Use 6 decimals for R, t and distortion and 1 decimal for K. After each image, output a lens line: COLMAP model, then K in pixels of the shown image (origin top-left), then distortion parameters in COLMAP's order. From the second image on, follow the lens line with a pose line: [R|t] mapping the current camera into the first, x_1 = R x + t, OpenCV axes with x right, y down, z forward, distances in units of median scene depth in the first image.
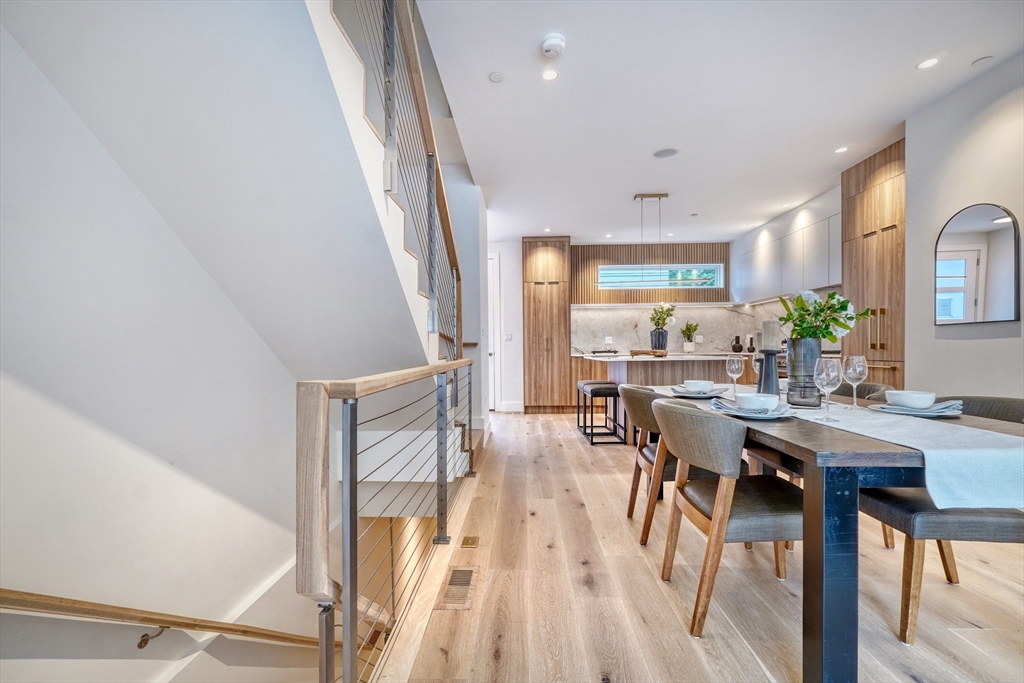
lens RADIAL K [[439.4, 0, 511.1], [0, 439.4, 350.3], [0, 0, 1]] dist [-0.002692, 0.000088]
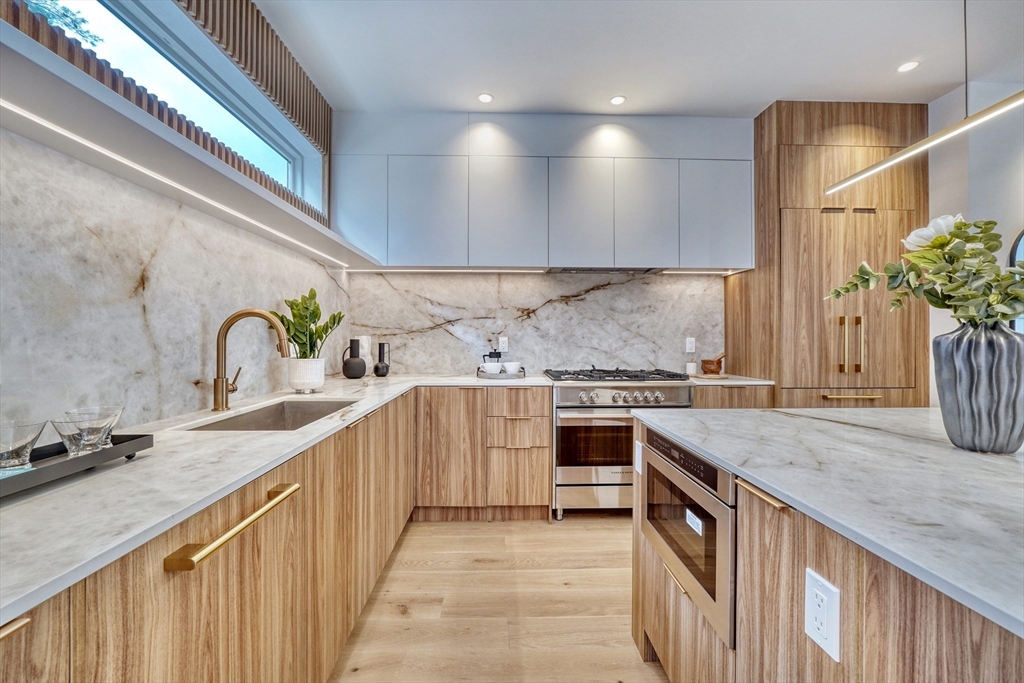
lens RADIAL K [[439.4, 0, 514.3], [0, 439.4, 335.8], [0, 0, 1]] dist [-0.002692, 0.000088]
pose [[-0.069828, 0.014498, 0.997454, 0.092454], [0.002044, 0.999894, -0.014391, -0.032025], [-0.997557, 0.001034, -0.069850, 0.955819]]
